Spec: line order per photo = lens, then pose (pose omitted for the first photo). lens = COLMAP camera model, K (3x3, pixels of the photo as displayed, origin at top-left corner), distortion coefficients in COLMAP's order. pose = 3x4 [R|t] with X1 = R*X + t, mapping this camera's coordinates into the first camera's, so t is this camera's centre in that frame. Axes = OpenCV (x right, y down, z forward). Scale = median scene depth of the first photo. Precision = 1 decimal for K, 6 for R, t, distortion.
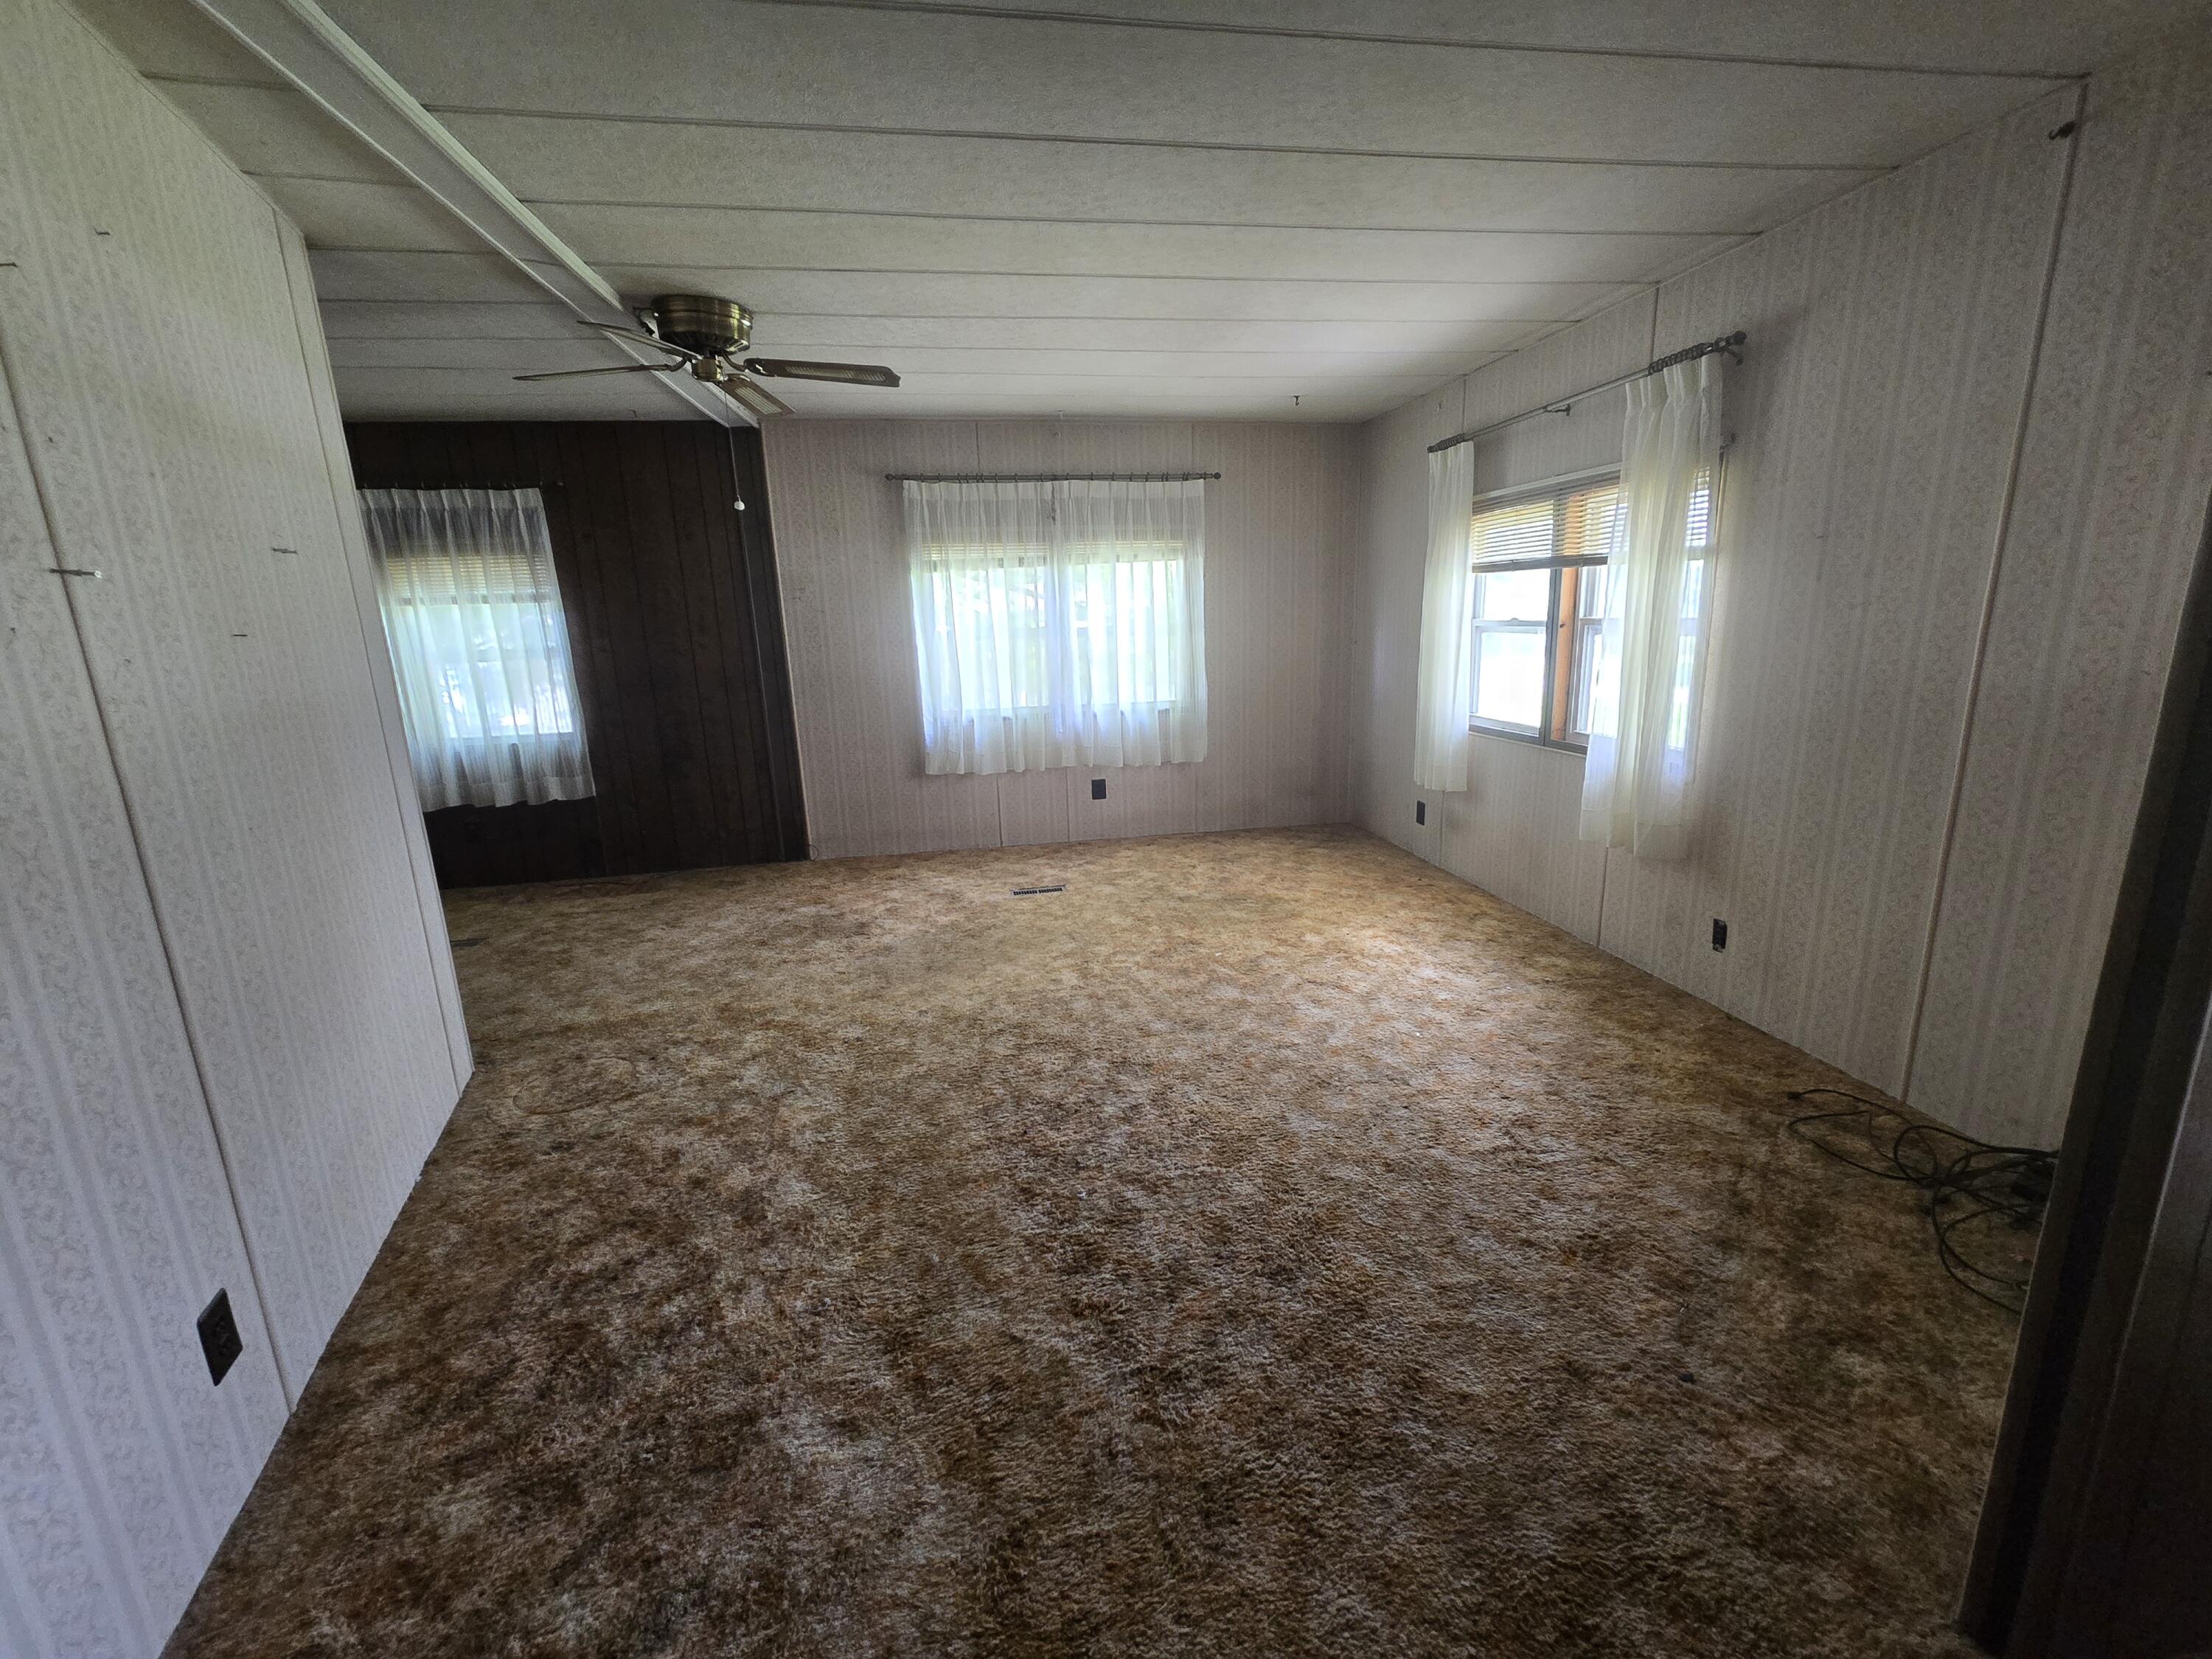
lens RADIAL K [[901.8, 0, 1122.0], [0, 901.8, 819.6], [0, 0, 1]] dist [-0.000473, 0.000390]
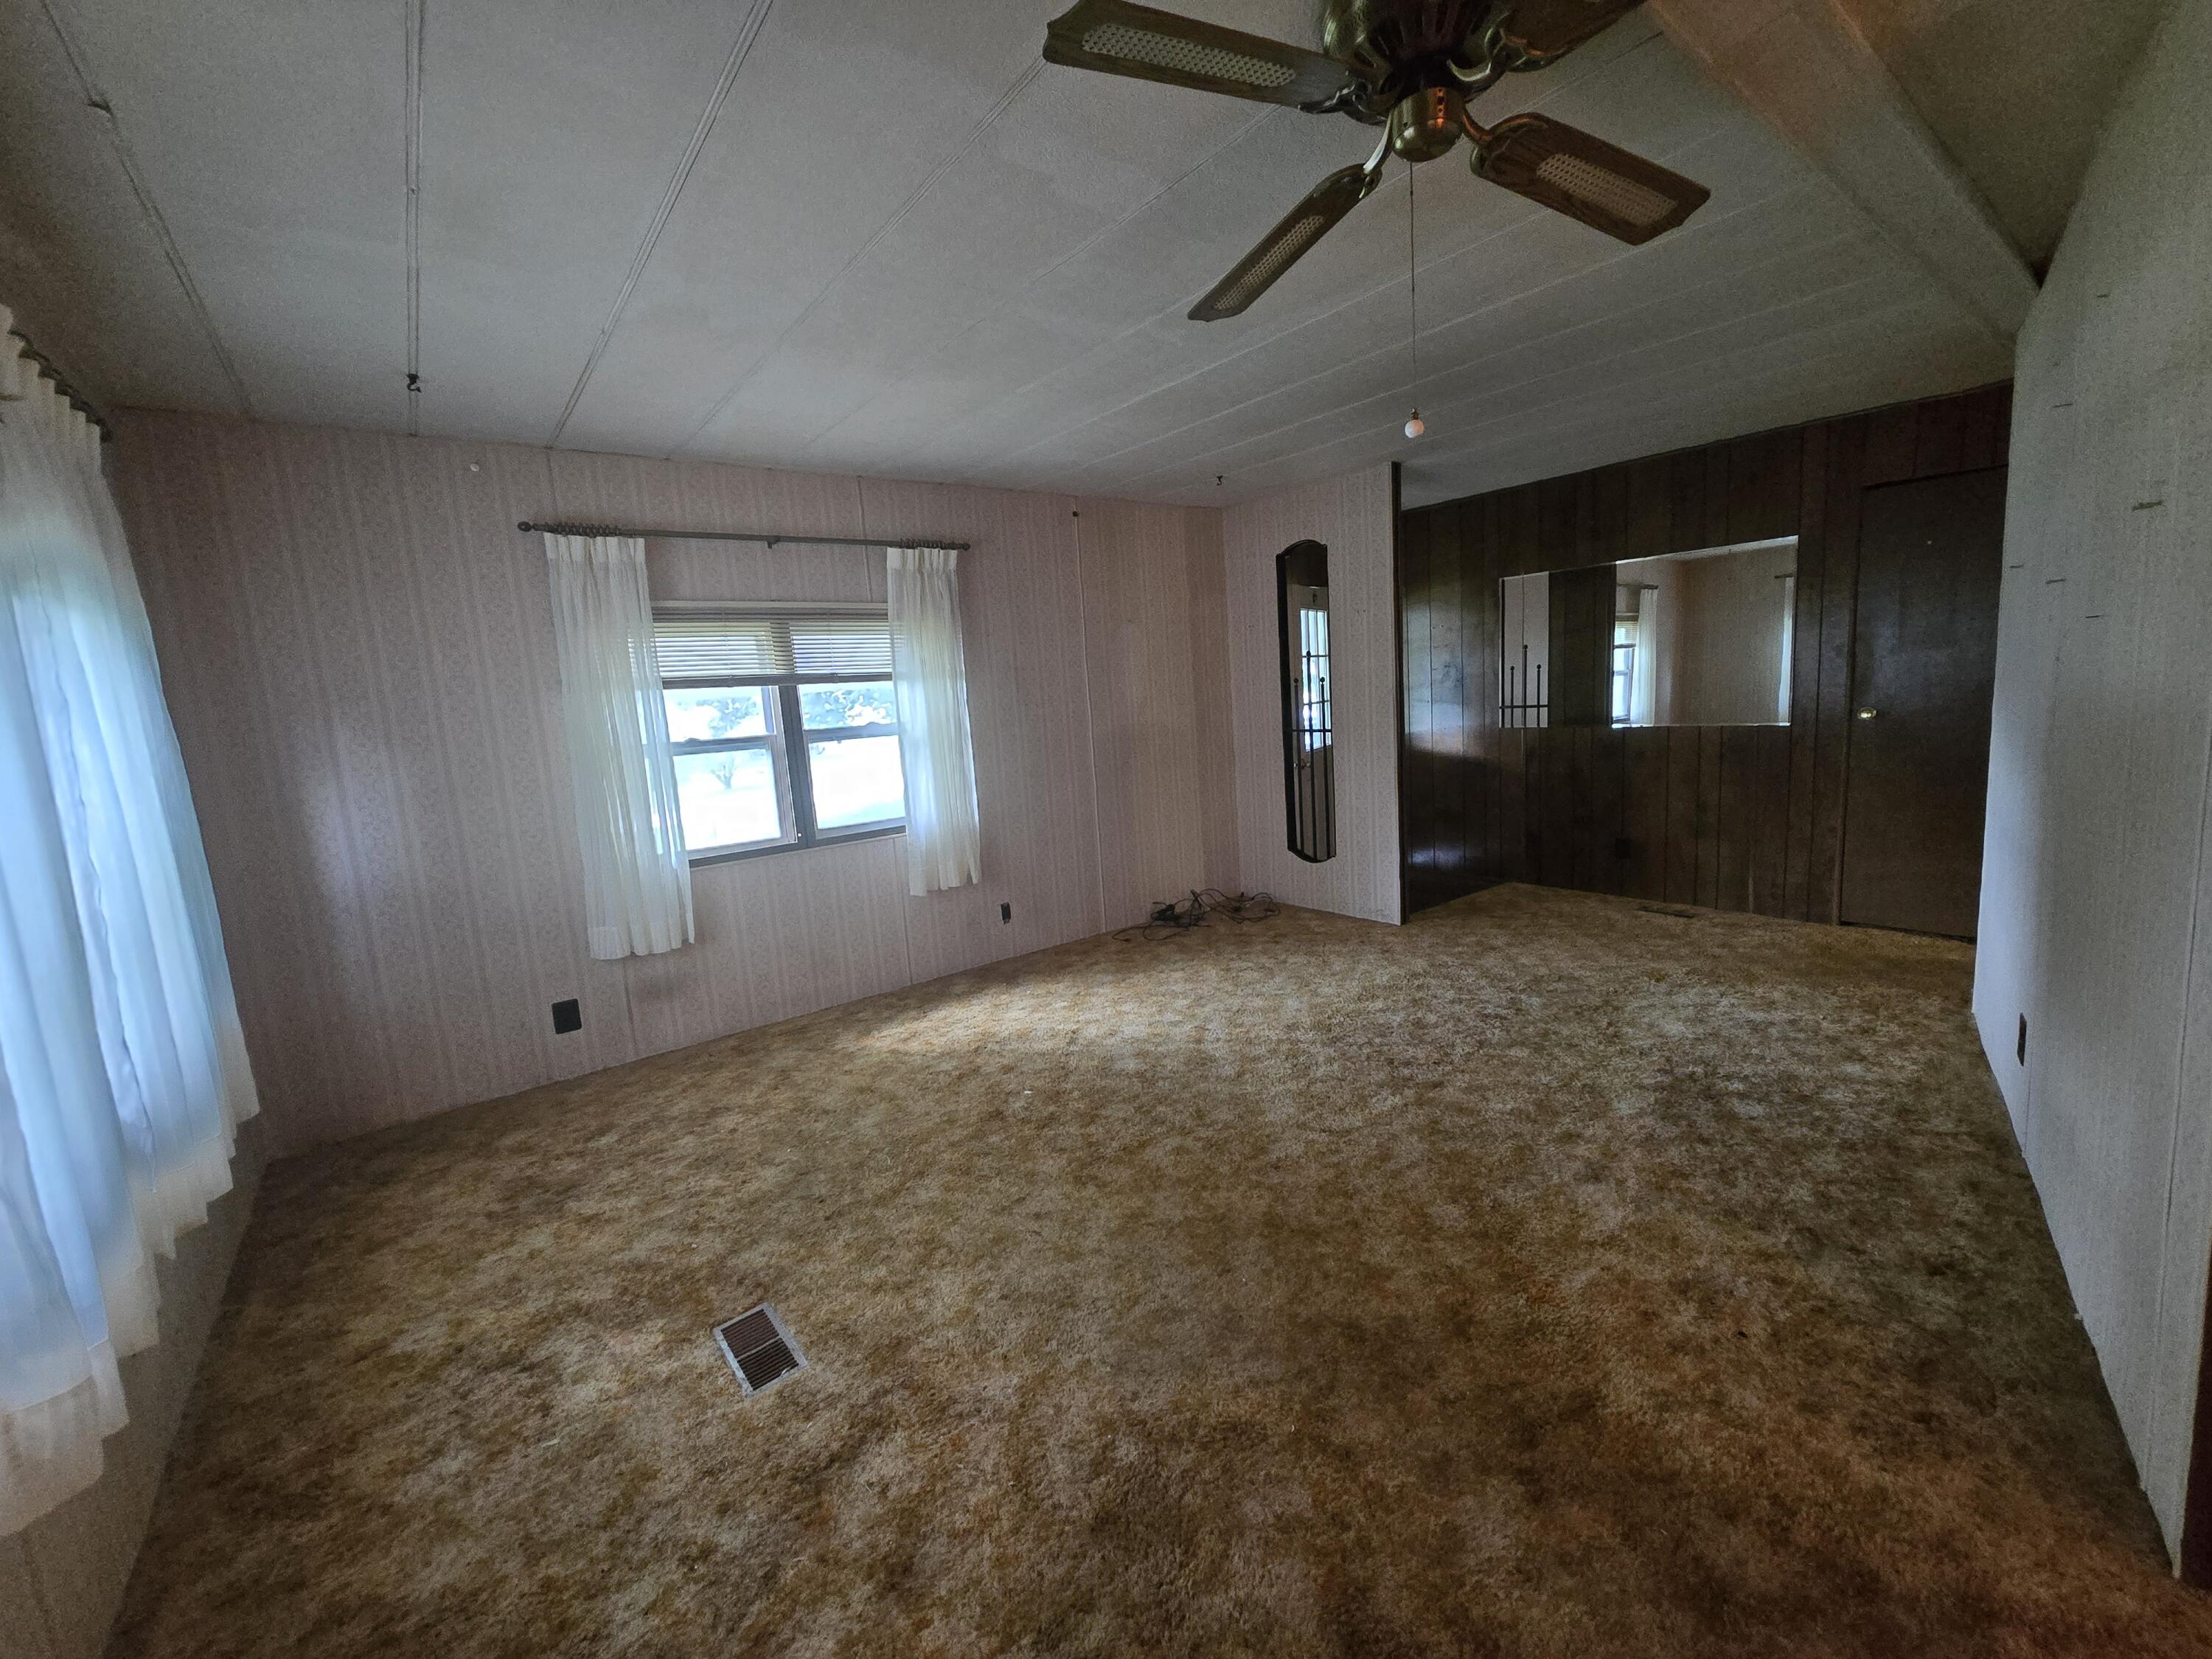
lens RADIAL K [[901.8, 0, 1122.0], [0, 901.8, 819.6], [0, 0, 1]] dist [-0.000473, 0.000390]
pose [[-0.465533, -0.061507, 0.882891, -0.732213], [0.275860, 0.937801, 0.210788, -0.270496], [-0.840940, 0.341683, -0.419610, 1.297324]]
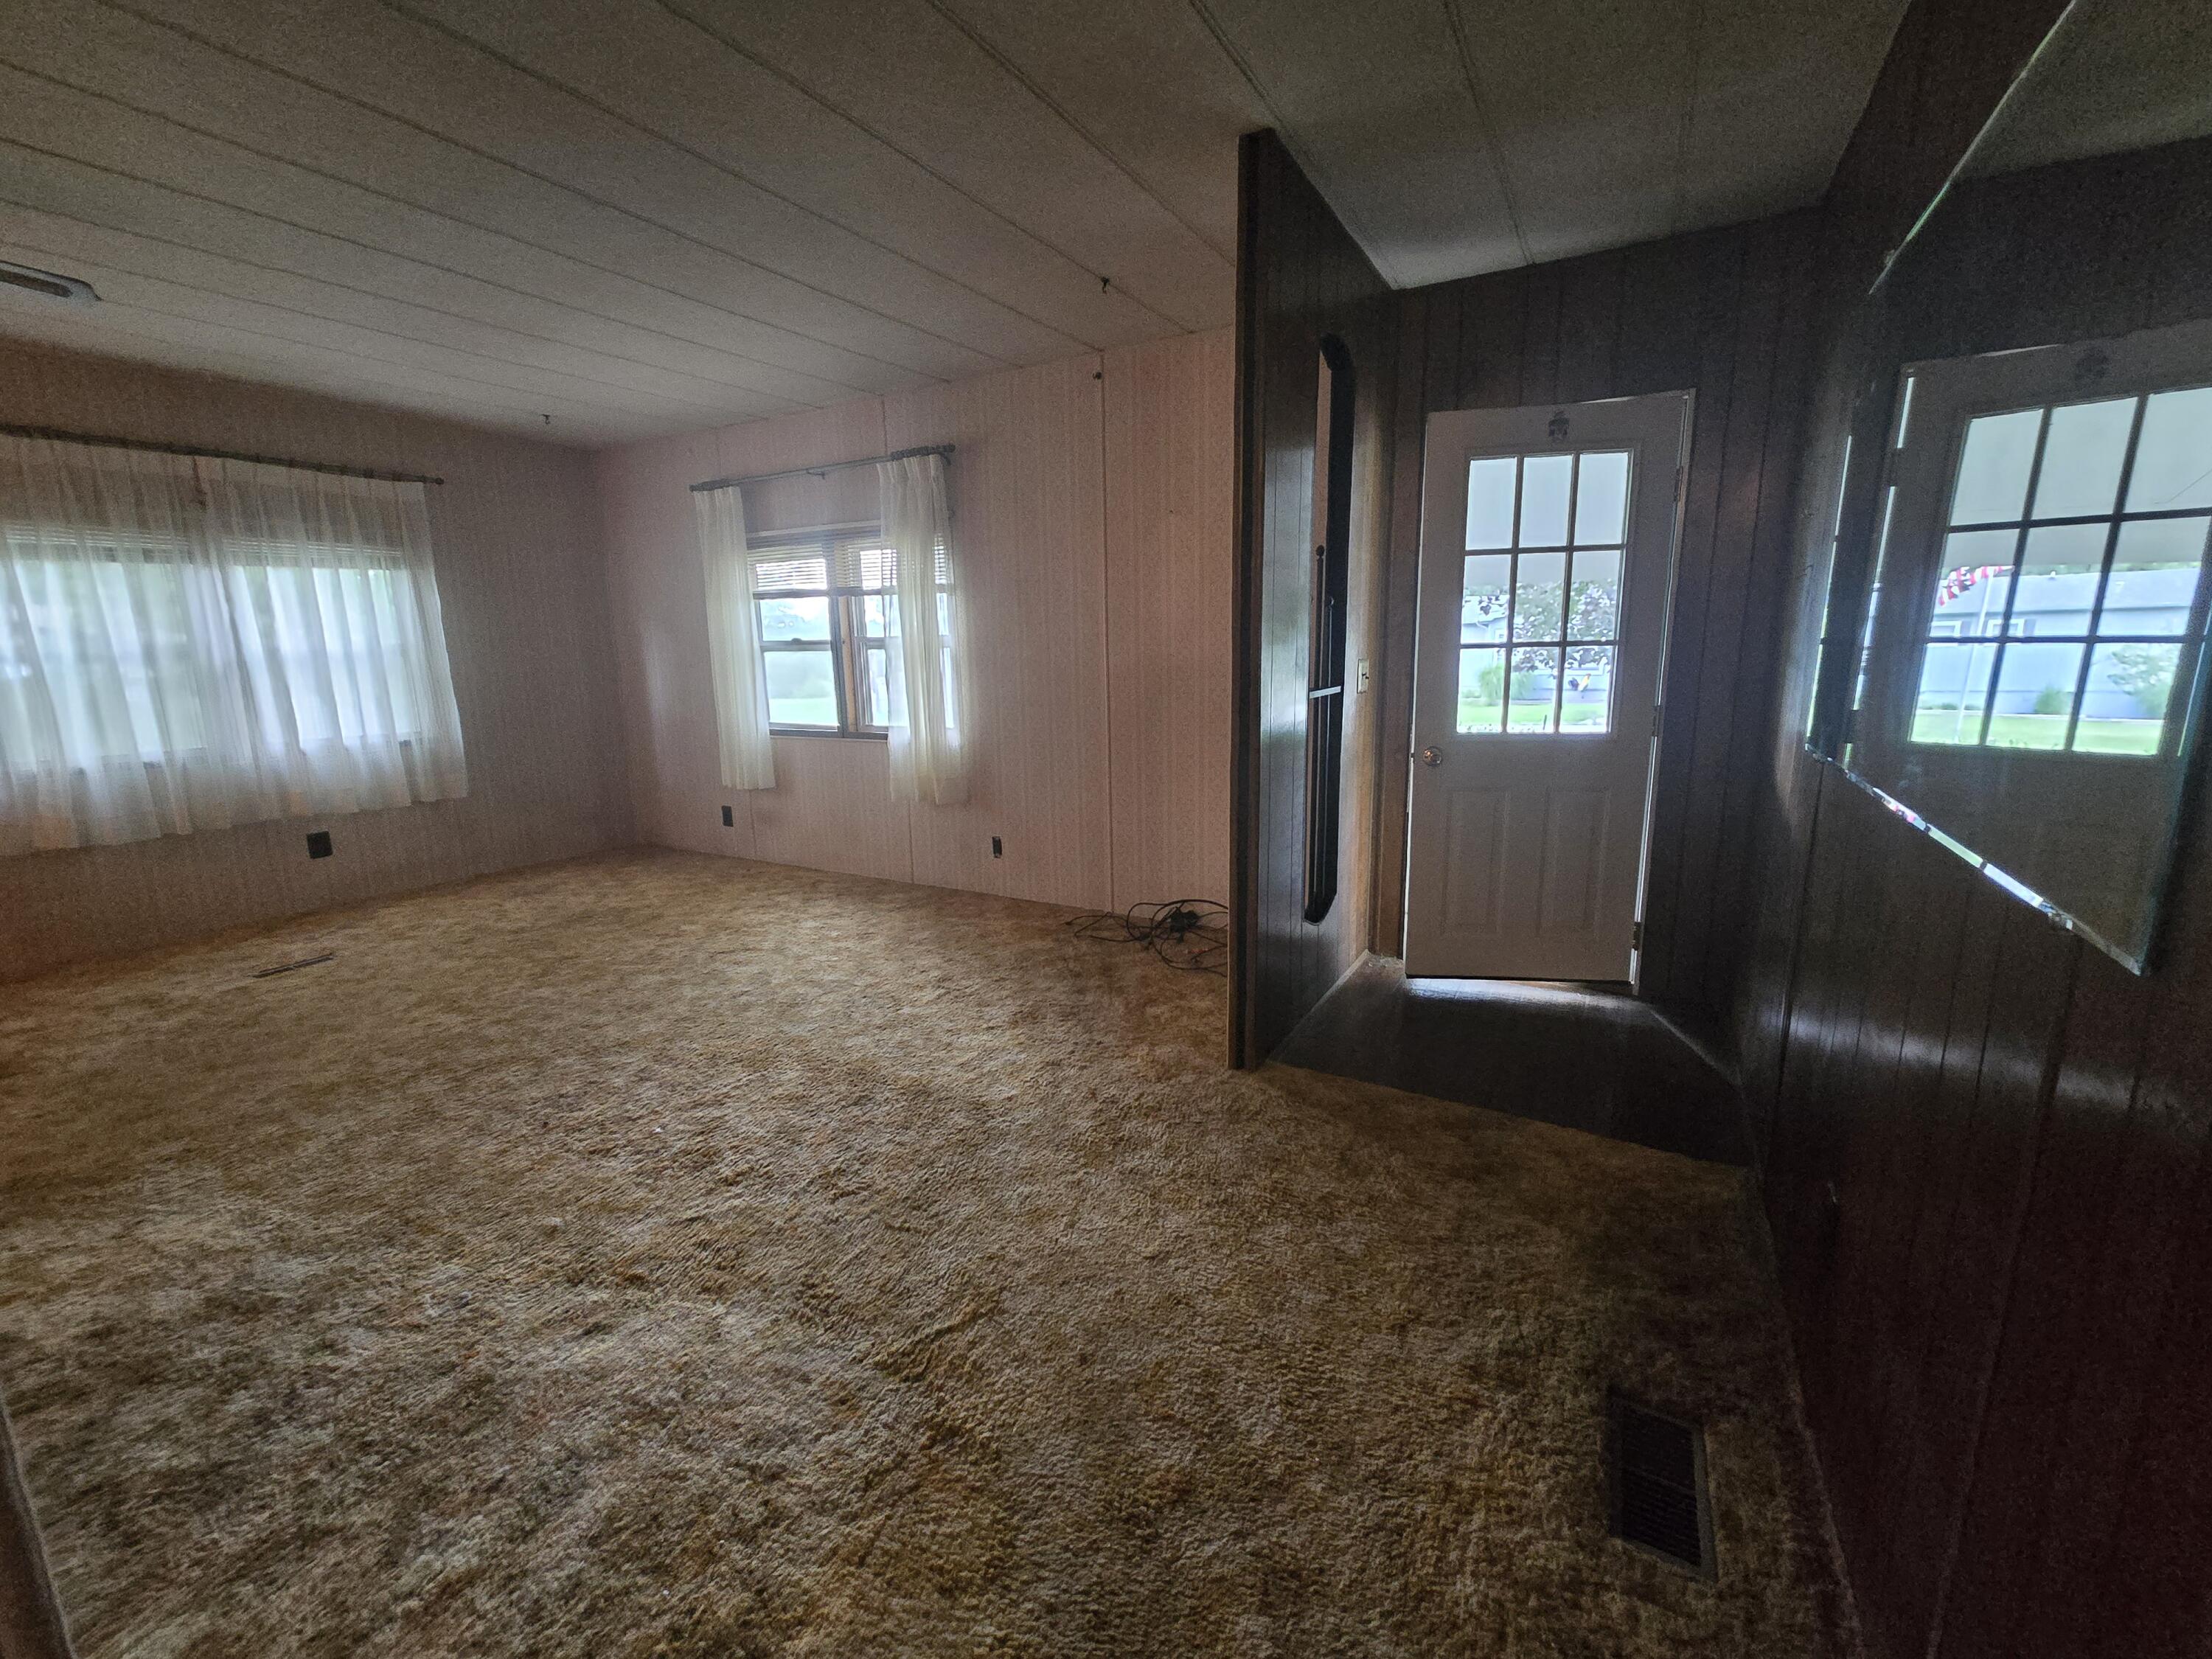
lens RADIAL K [[906.8, 0, 1117.0], [0, 906.8, 821.4], [0, 0, 1]] dist [-0.002479, -0.000762]
pose [[0.637816, -0.128258, 0.759434, -0.301208], [0.168017, 0.985459, 0.025320, 0.074329], [-0.751639, 0.111449, 0.650091, -0.103595]]
